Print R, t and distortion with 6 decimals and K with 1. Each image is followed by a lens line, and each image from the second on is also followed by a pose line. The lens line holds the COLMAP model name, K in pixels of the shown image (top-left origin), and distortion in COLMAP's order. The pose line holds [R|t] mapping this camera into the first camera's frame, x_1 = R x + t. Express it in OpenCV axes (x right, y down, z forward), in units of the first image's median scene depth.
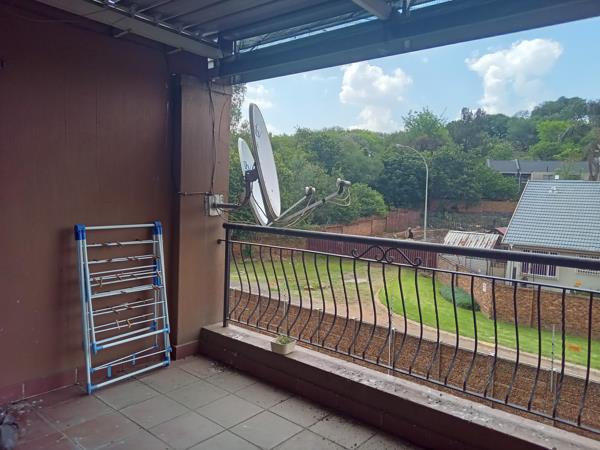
lens RADIAL K [[445.5, 0, 300.0], [0, 445.5, 225.0], [0, 0, 1]] dist [0.043803, -0.037951]
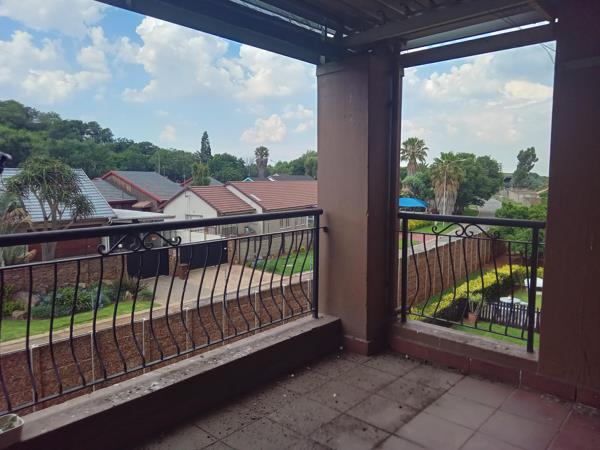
lens RADIAL K [[445.5, 0, 300.0], [0, 445.5, 225.0], [0, 0, 1]] dist [0.043803, -0.037951]
pose [[0.062023, -0.138906, 0.988361, -0.678246], [0.086130, 0.987319, 0.133354, -0.058760], [-0.994351, 0.076857, 0.073201, 0.643010]]
